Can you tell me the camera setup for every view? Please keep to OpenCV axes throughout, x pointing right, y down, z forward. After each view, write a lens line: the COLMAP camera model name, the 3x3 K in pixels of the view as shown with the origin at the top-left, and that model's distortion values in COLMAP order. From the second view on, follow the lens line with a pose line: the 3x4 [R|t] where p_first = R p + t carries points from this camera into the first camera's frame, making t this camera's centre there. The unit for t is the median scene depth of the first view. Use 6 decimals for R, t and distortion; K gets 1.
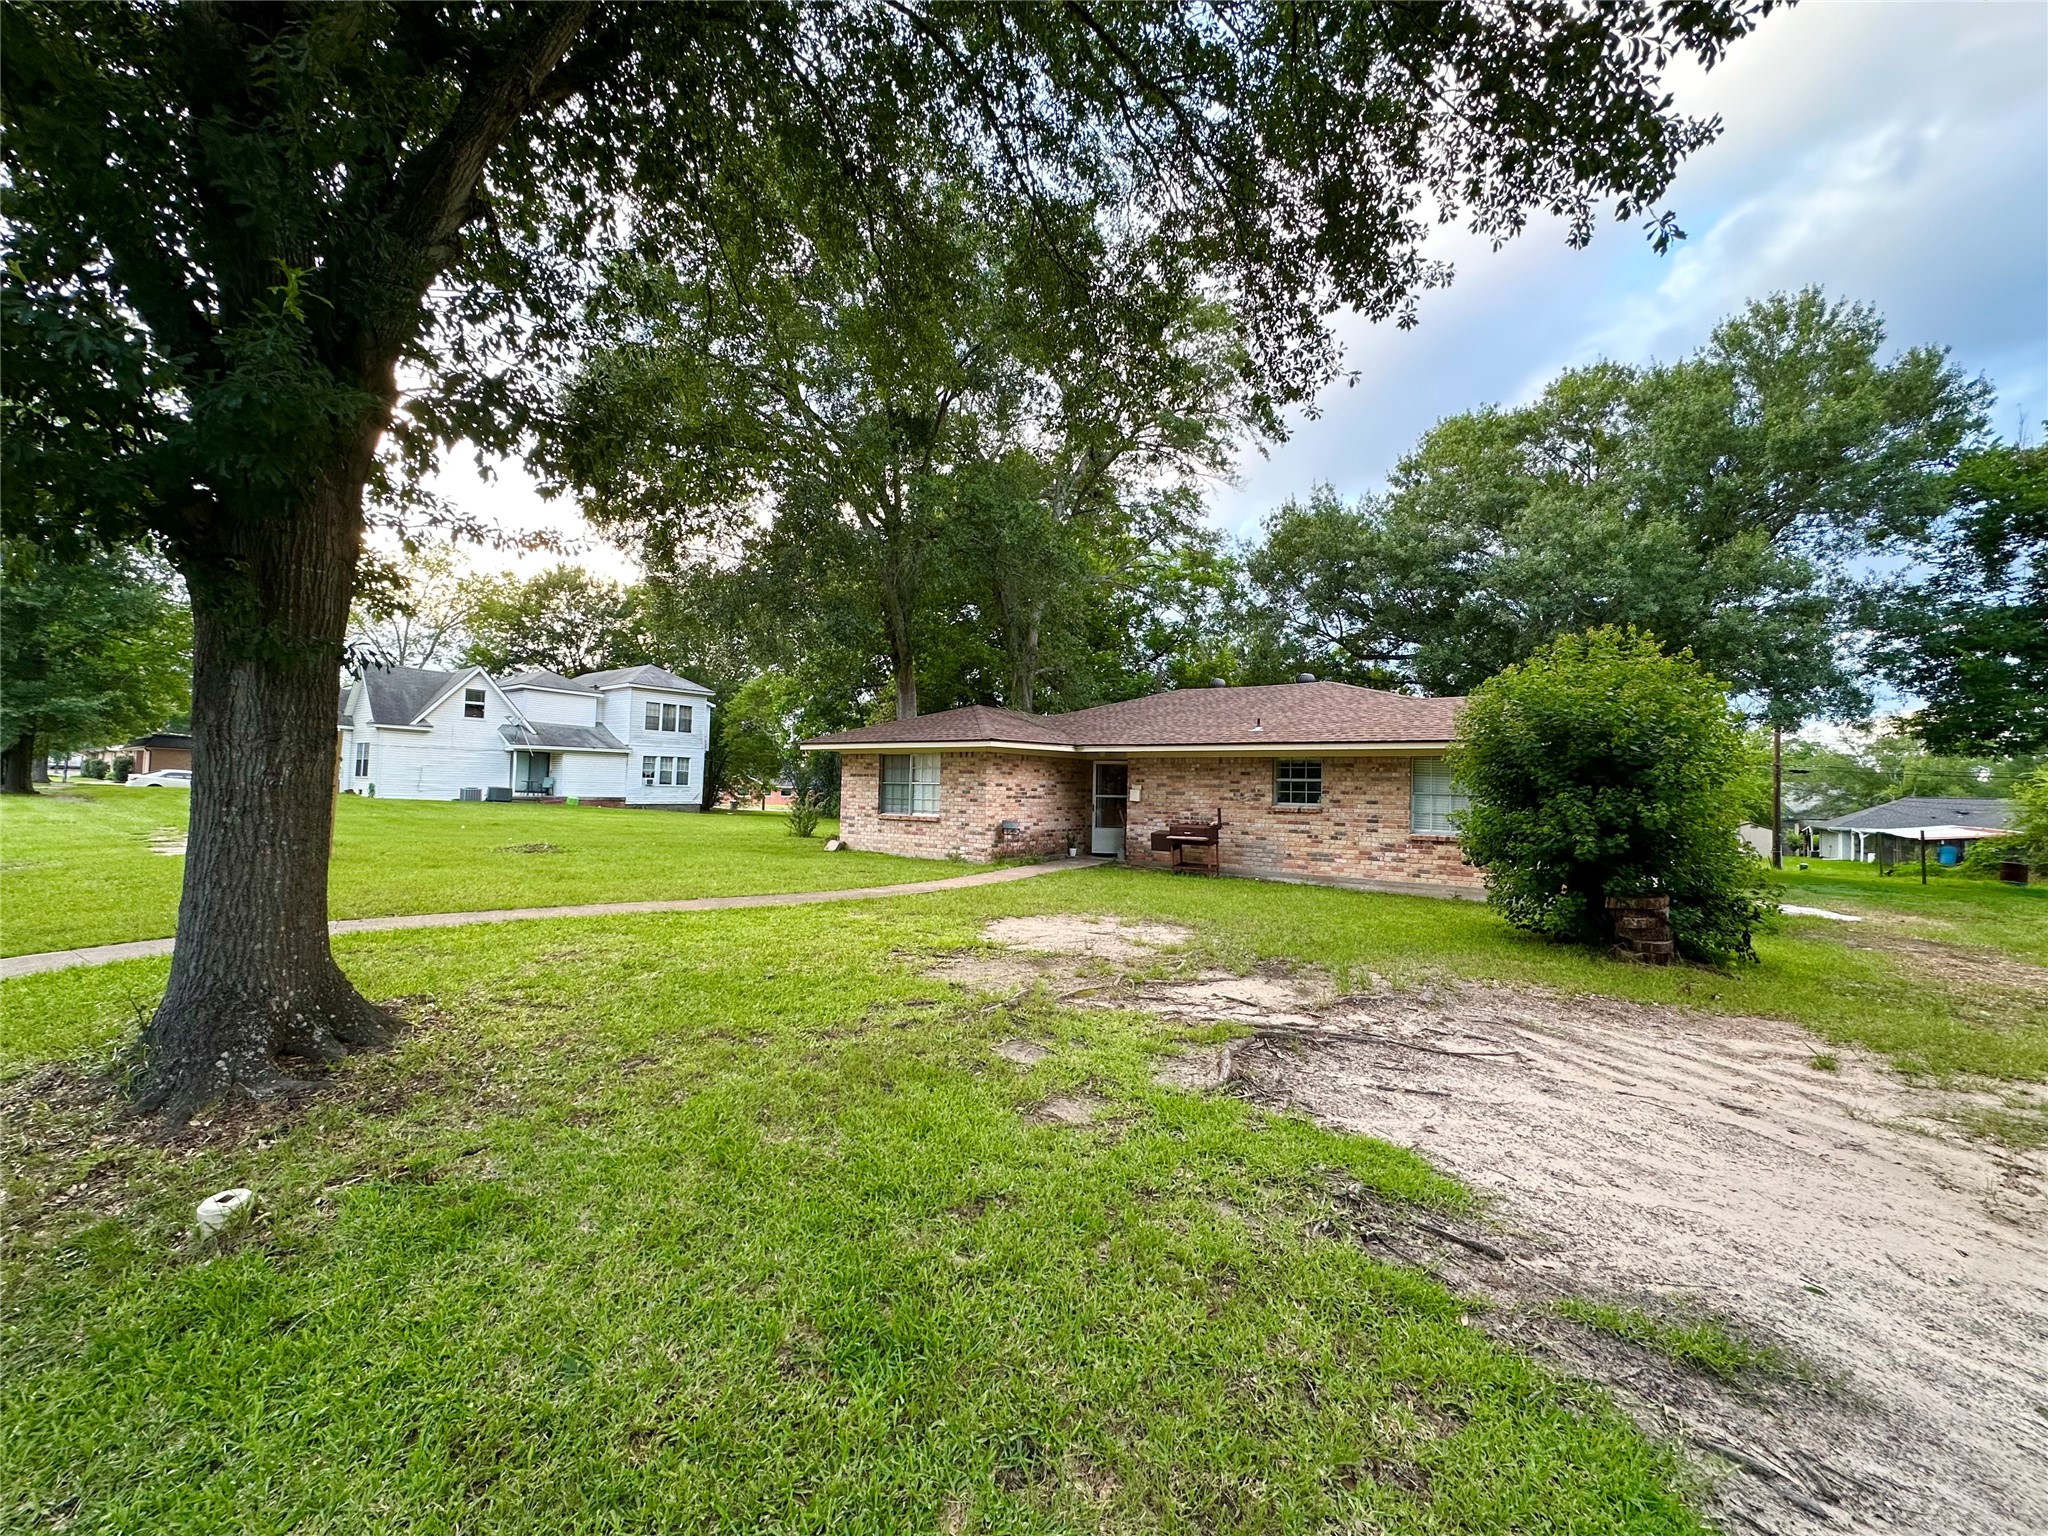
lens RADIAL K [[827.9, 0, 1024.0], [0, 827.9, 768.0], [0, 0, 1]] dist [-0.001787, 0.000349]
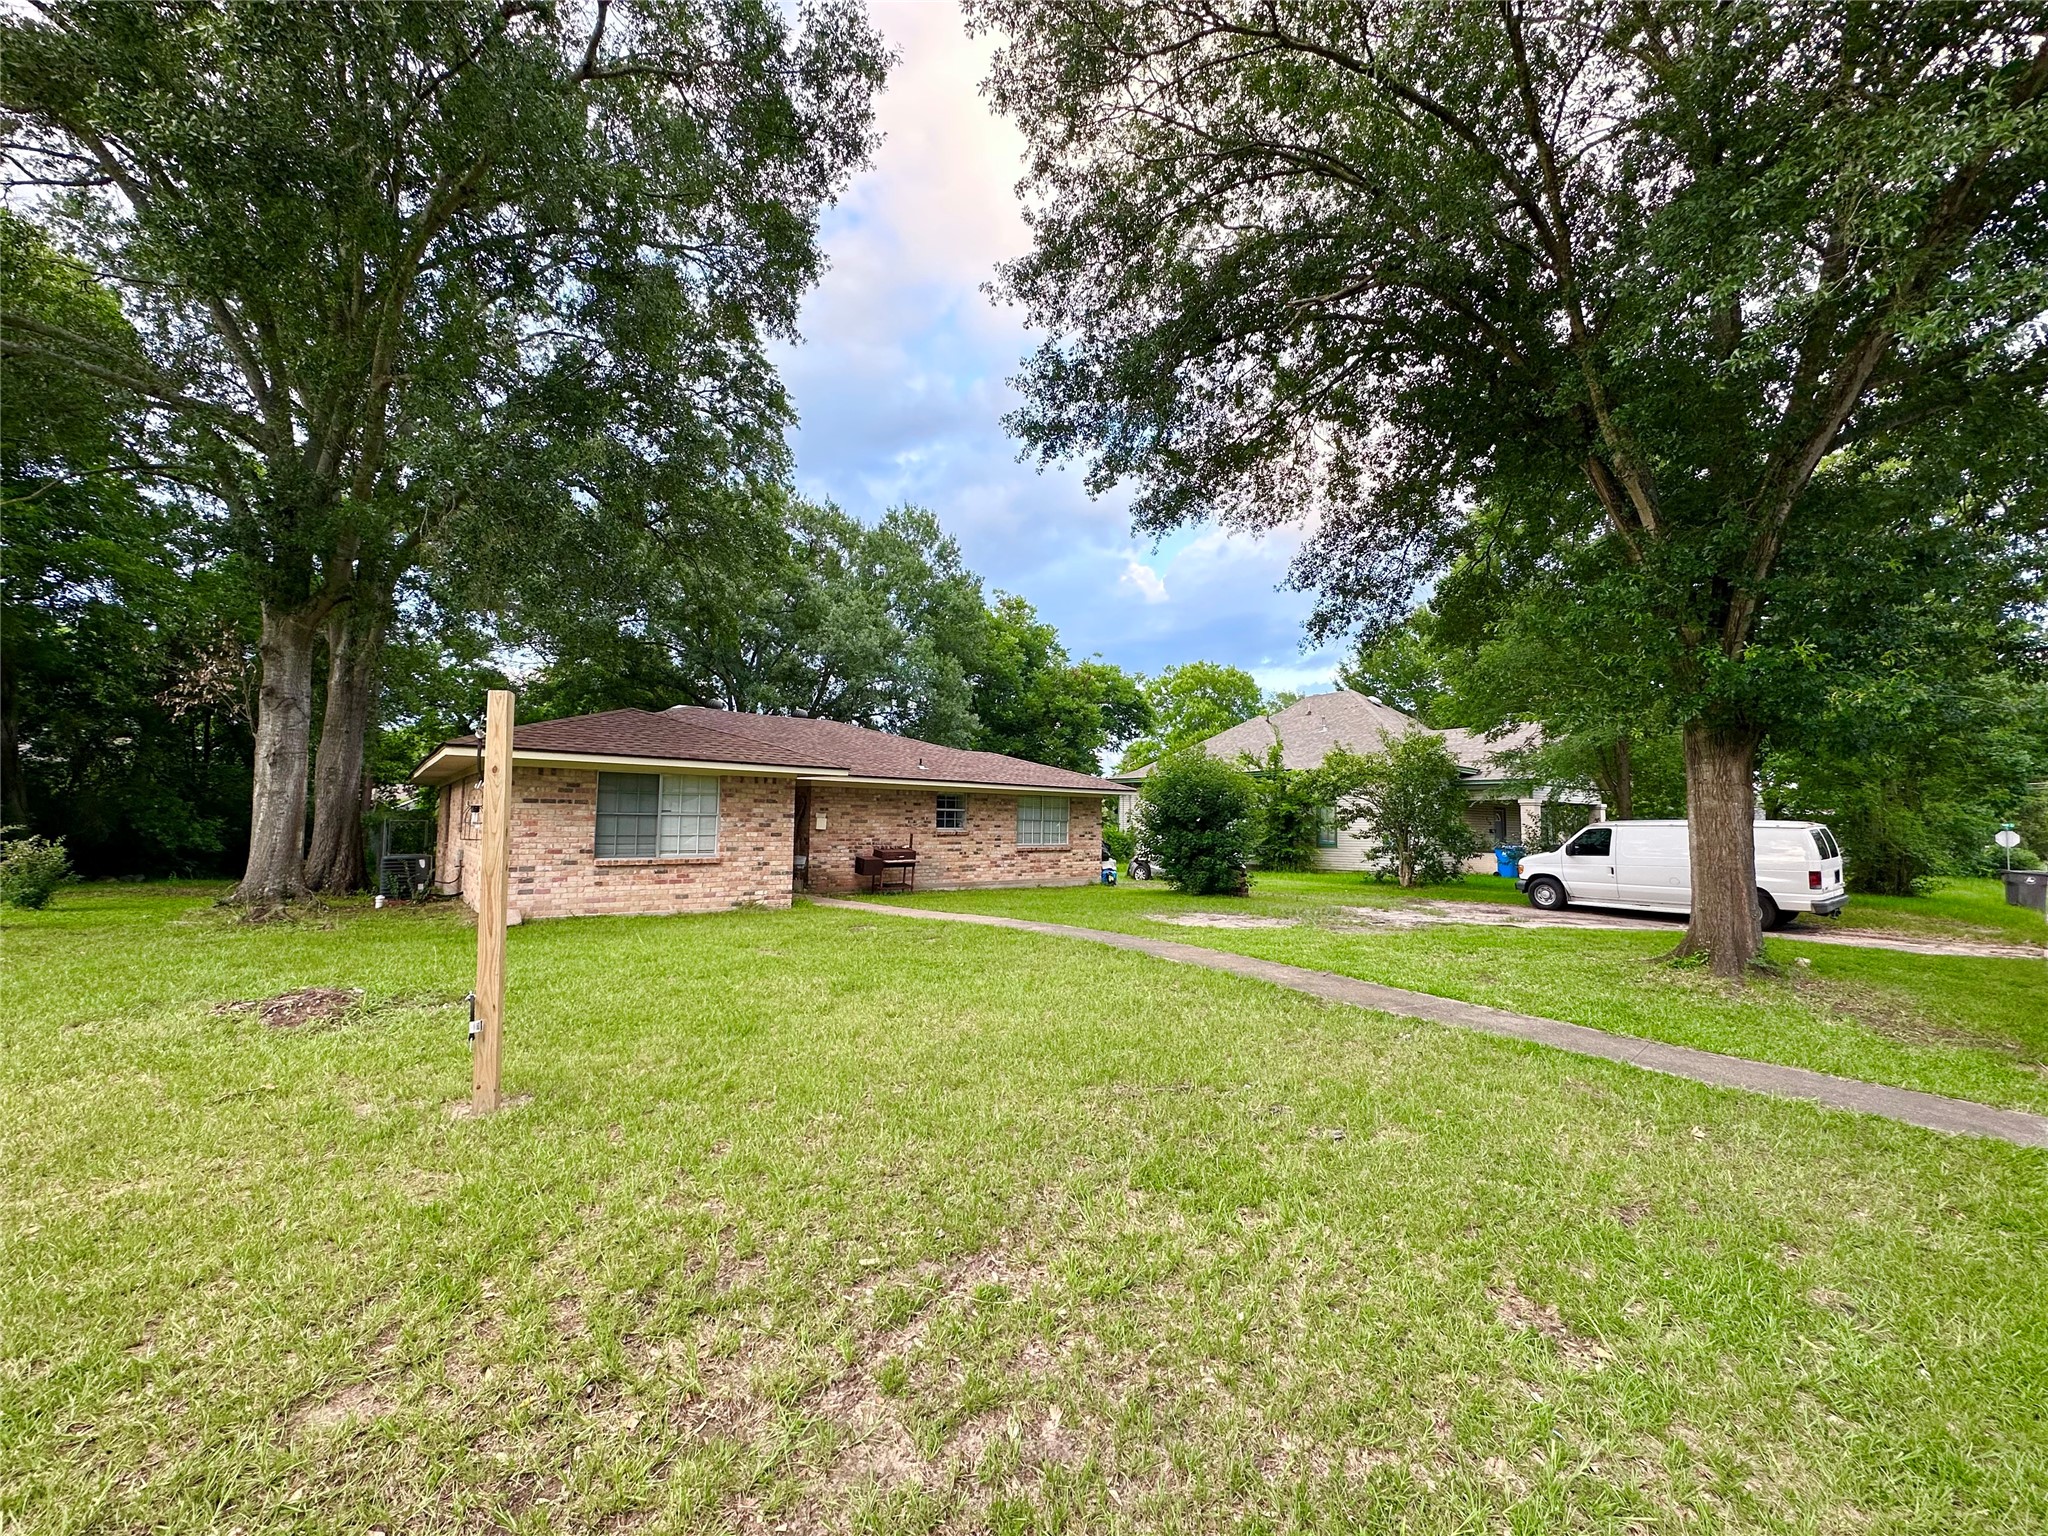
lens RADIAL K [[805.2, 0, 1024.0], [0, 805.2, 768.0], [0, 0, 1]] dist [-0.001063, -0.008945]
pose [[0.235307, 0.044177, 0.970917, -0.844345], [-0.036175, 0.998672, -0.036673, -0.008546], [-0.971248, -0.026494, 0.236593, 0.585251]]
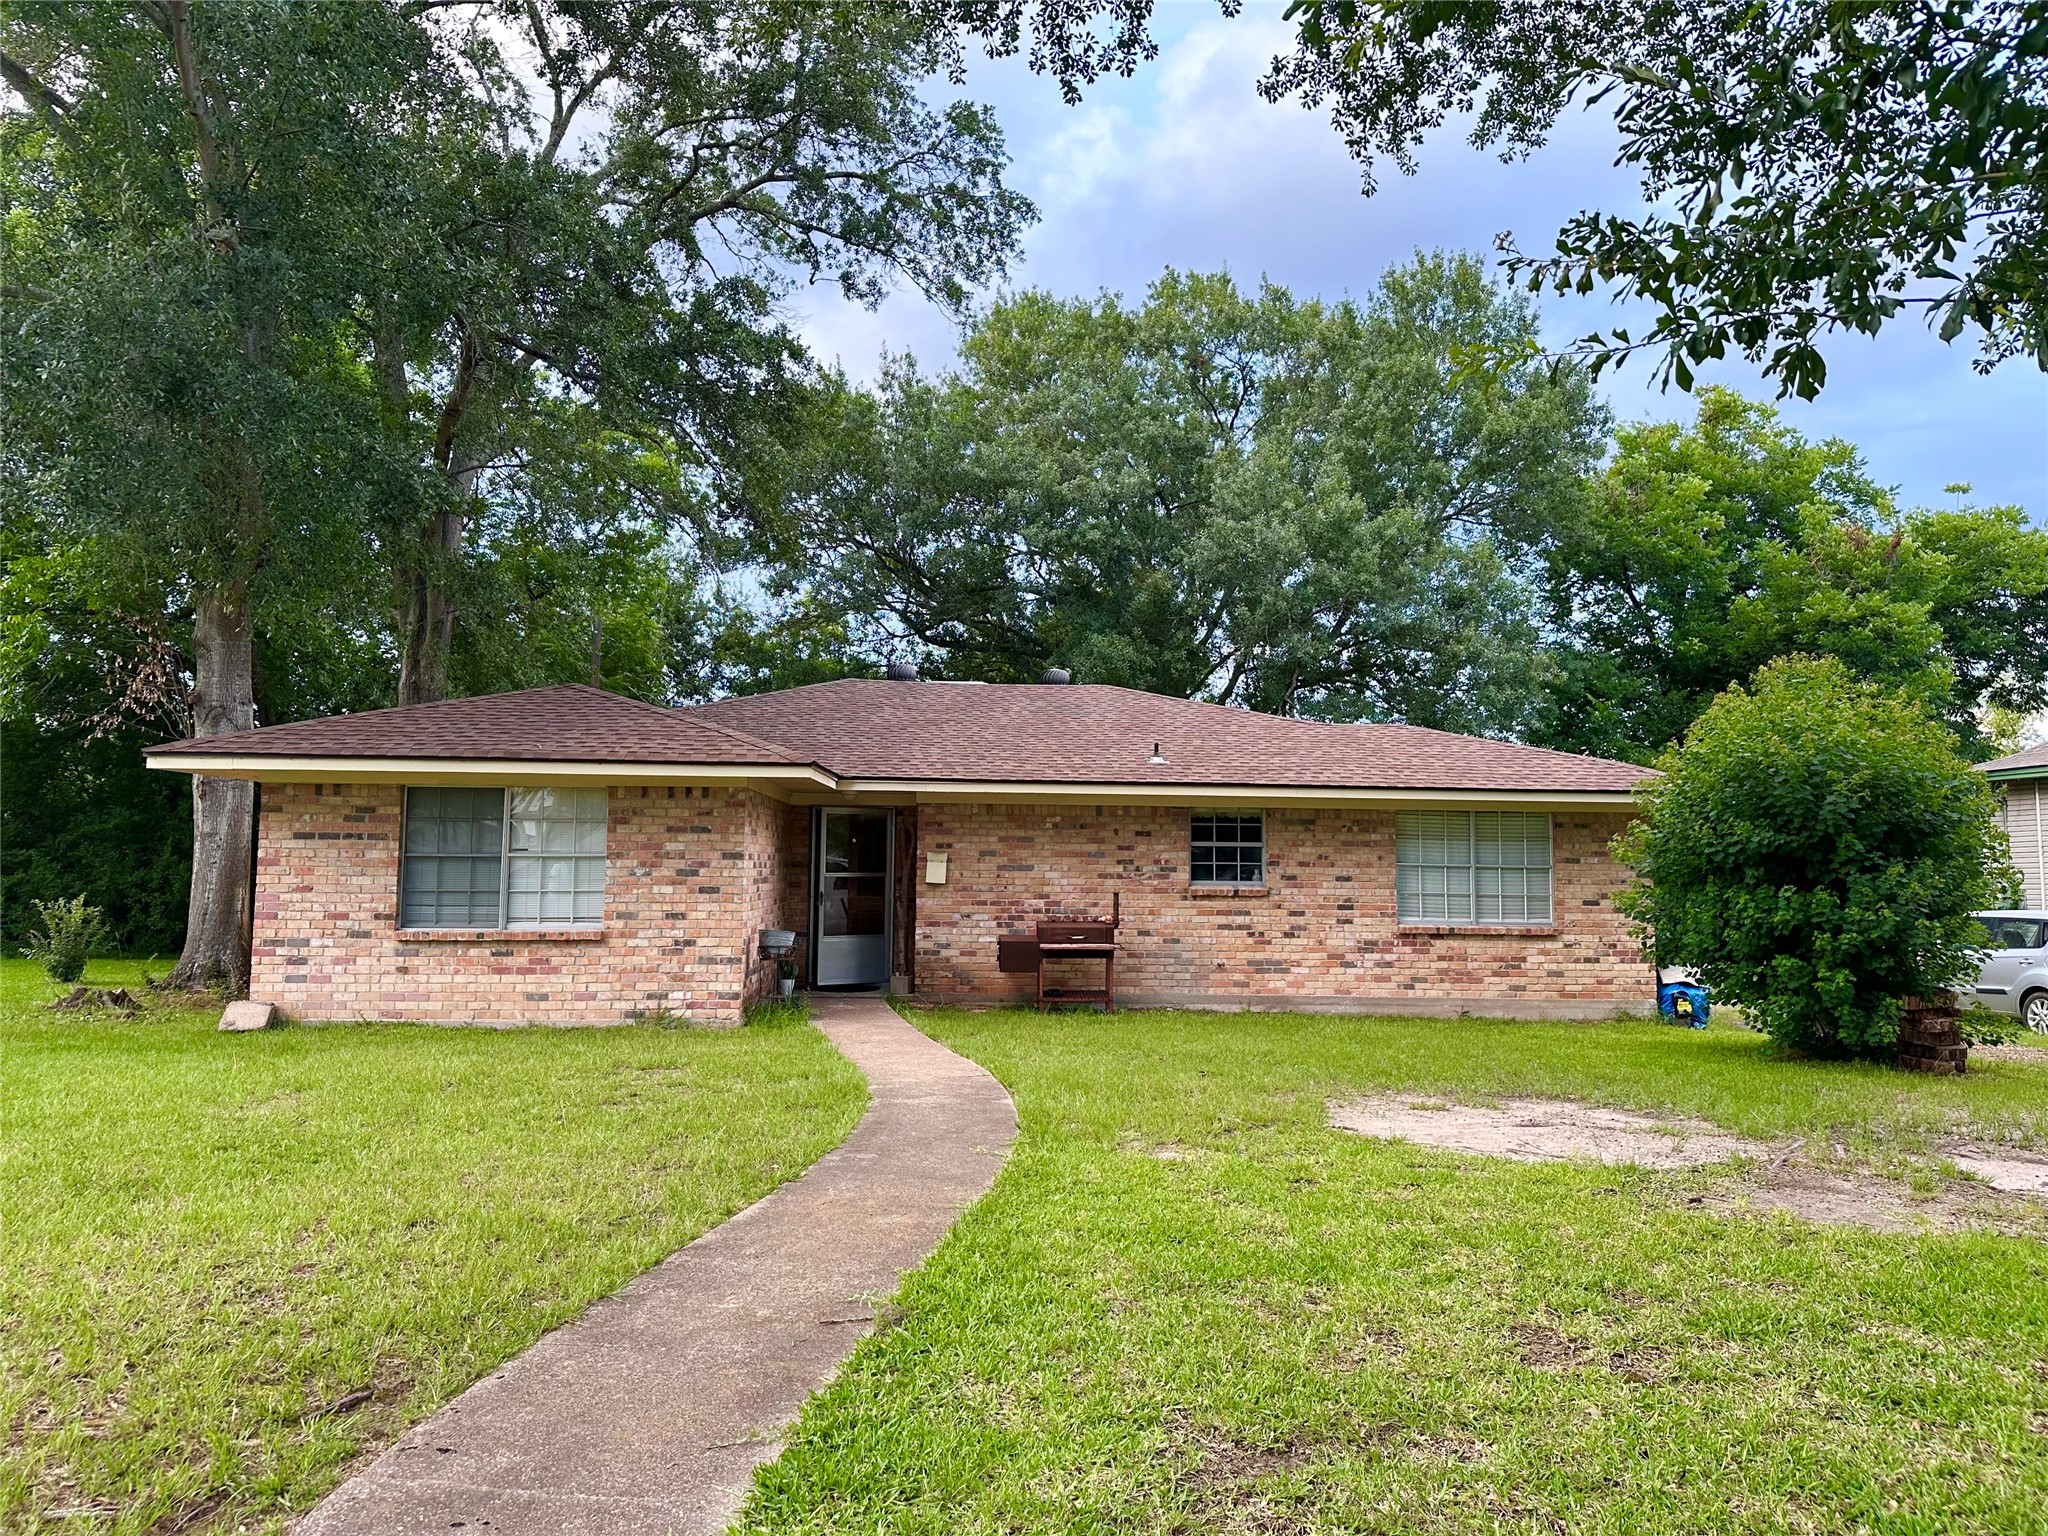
lens RADIAL K [[1395.9, 0, 1037.8], [0, 1395.9, 748.4], [0, 0, 1]] dist [0.169425, -0.316191]
pose [[0.752539, 0.041256, 0.657254, -0.468705], [-0.010015, 0.998637, -0.051218, -0.002080], [-0.658471, 0.031961, 0.751927, 0.289129]]
